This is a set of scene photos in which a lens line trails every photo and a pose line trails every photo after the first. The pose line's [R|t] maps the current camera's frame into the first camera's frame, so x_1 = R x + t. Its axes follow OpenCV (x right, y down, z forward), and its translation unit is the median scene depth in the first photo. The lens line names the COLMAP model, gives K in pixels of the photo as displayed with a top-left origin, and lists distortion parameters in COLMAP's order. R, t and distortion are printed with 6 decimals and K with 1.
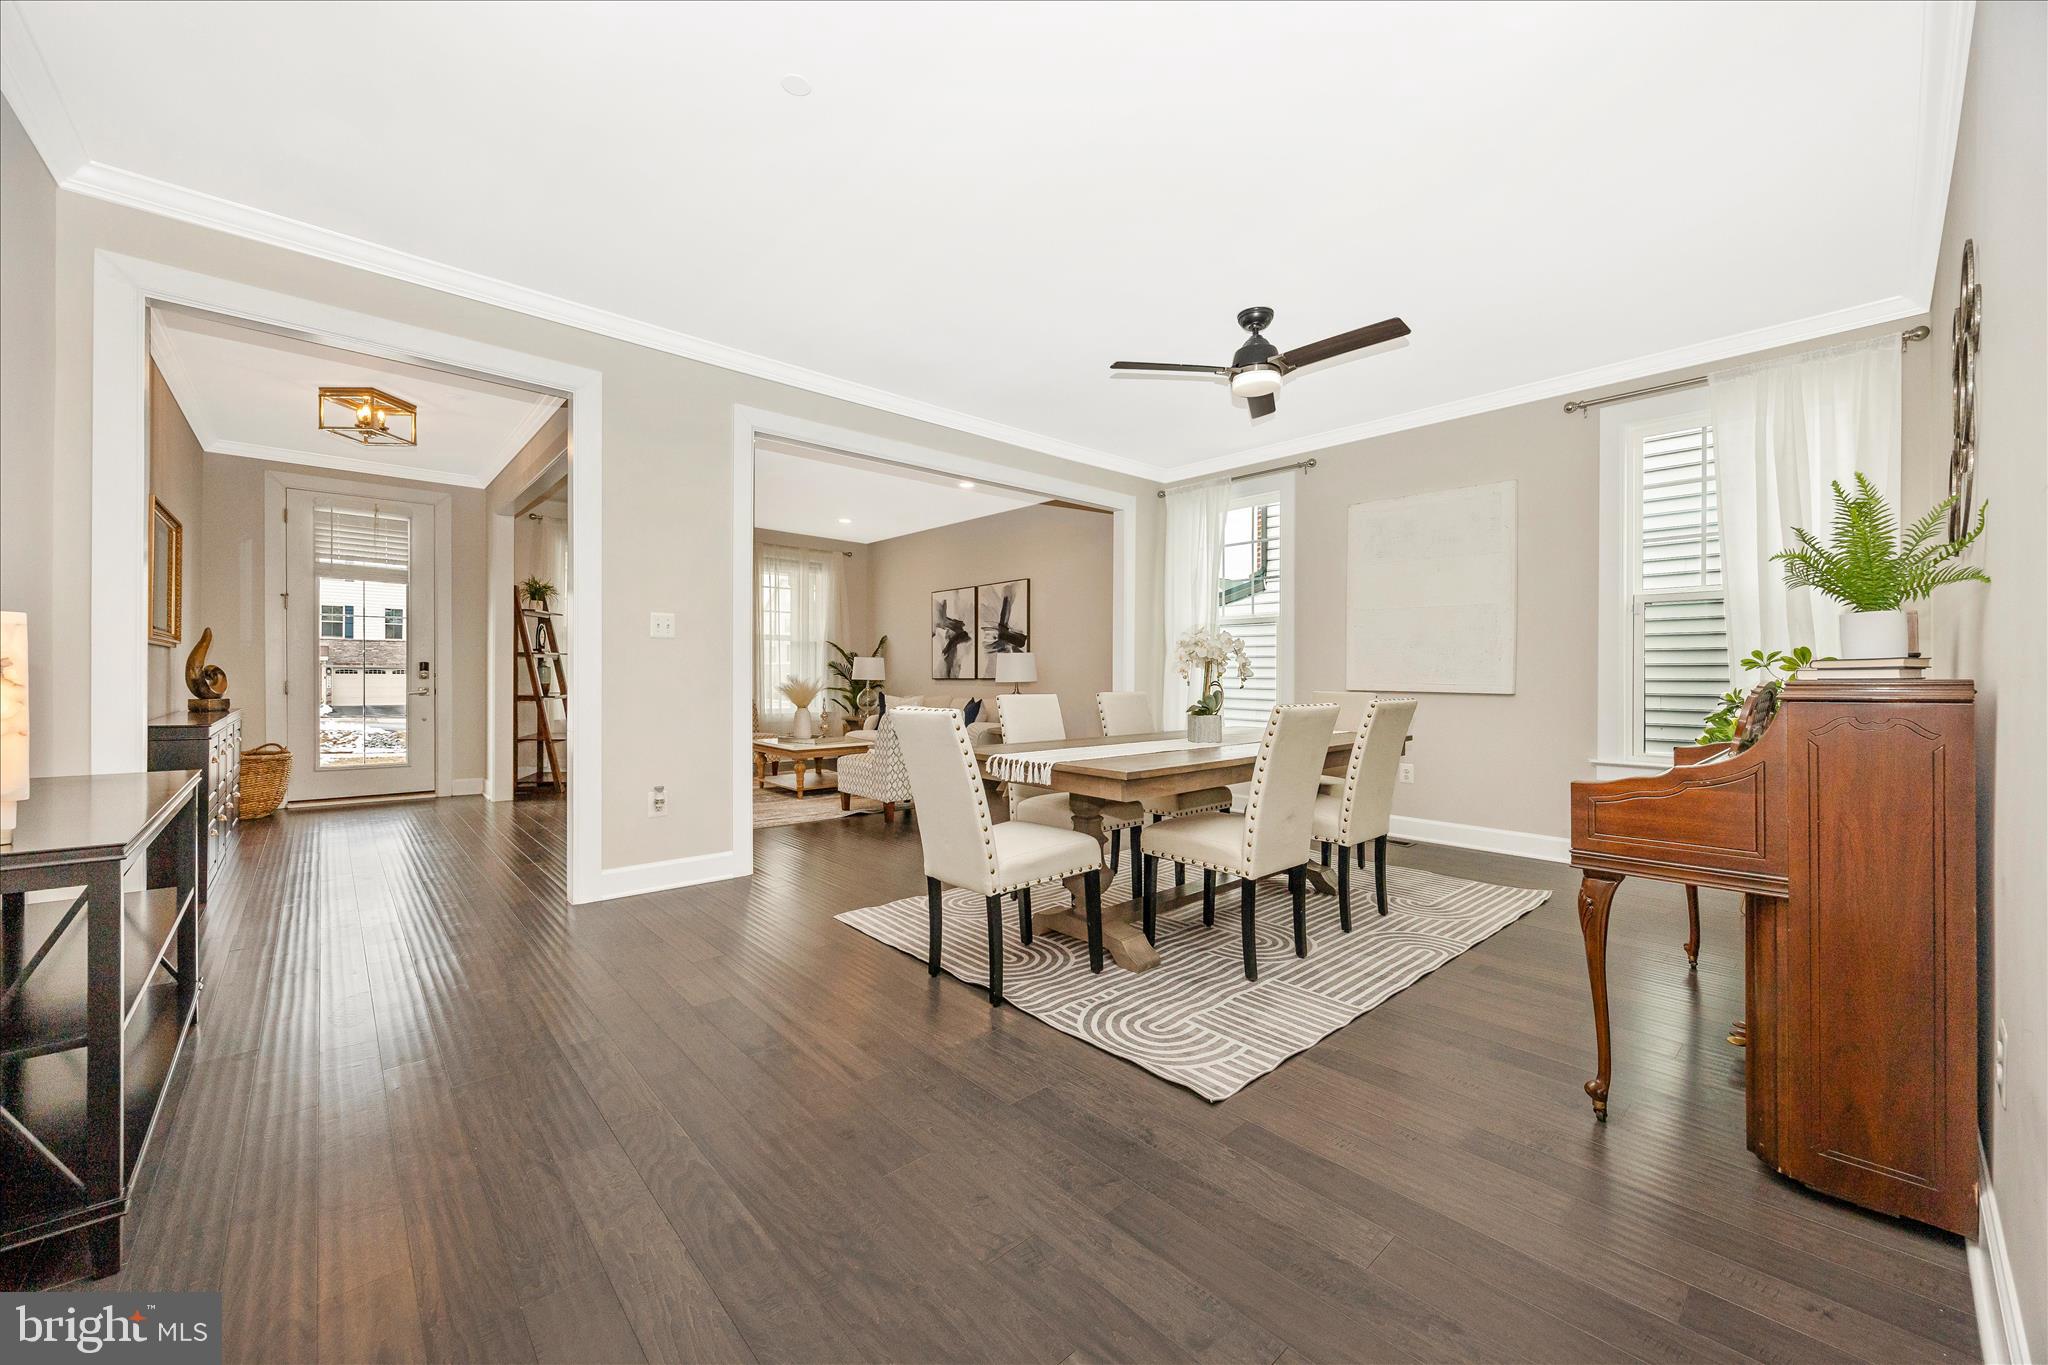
lens RADIAL K [[777.2, 0, 1030.9], [0, 777.2, 679.7], [0, 0, 1]] dist [-0.002647, -0.000604]
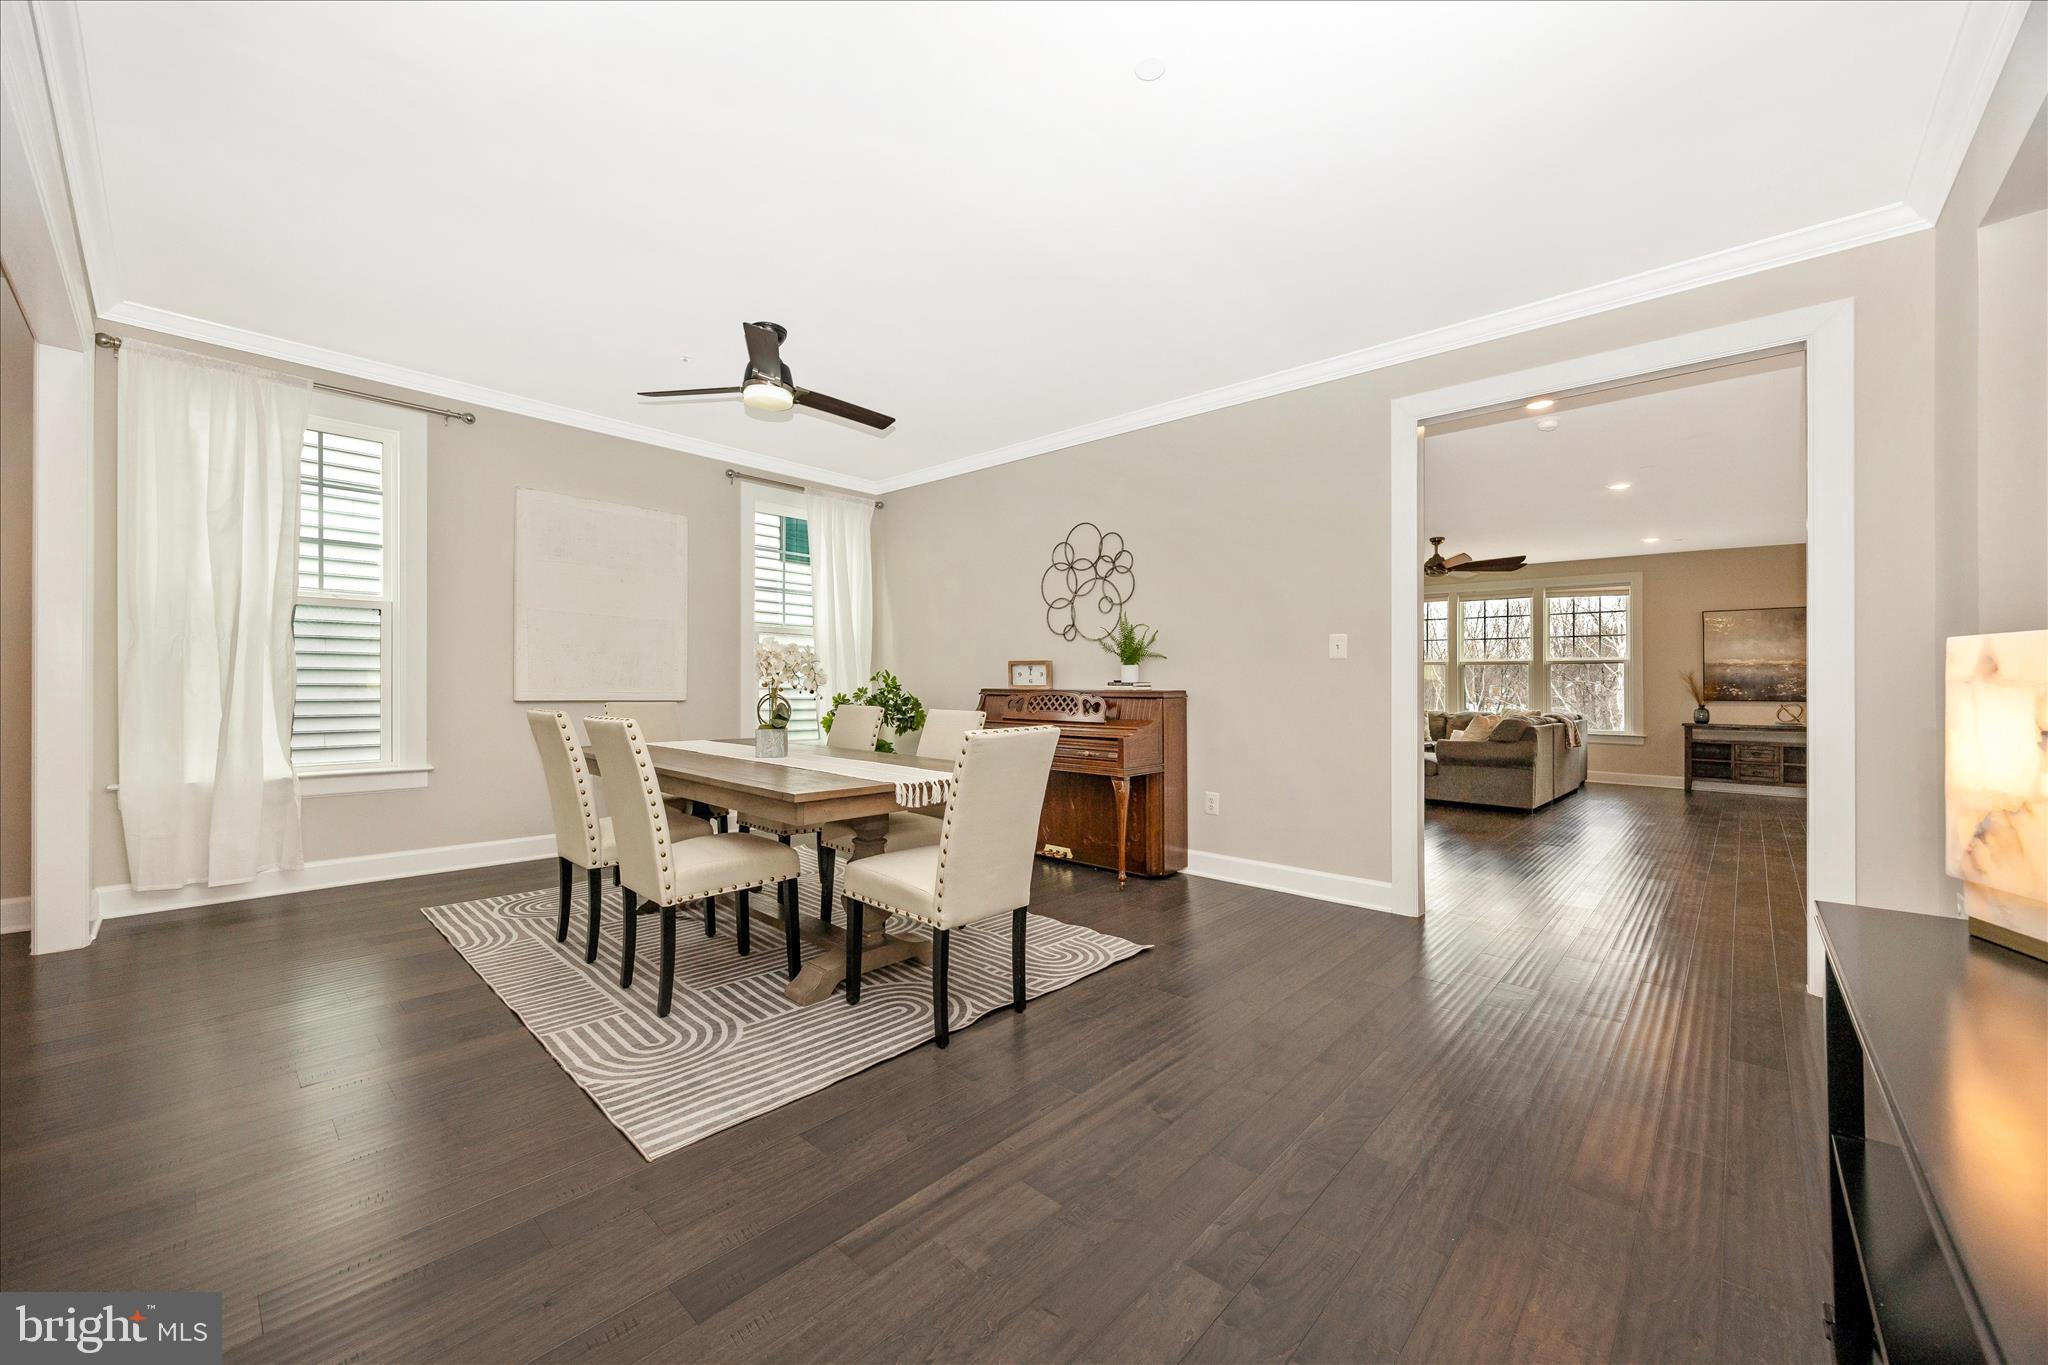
lens RADIAL K [[777.2, 0, 1030.9], [0, 777.2, 679.7], [0, 0, 1]] dist [-0.002647, -0.000604]
pose [[-0.089701, 0.000984, 0.995968, -0.823080], [-0.002616, 0.999996, -0.001224, -0.015441], [-0.995965, -0.002715, -0.089698, 0.827093]]
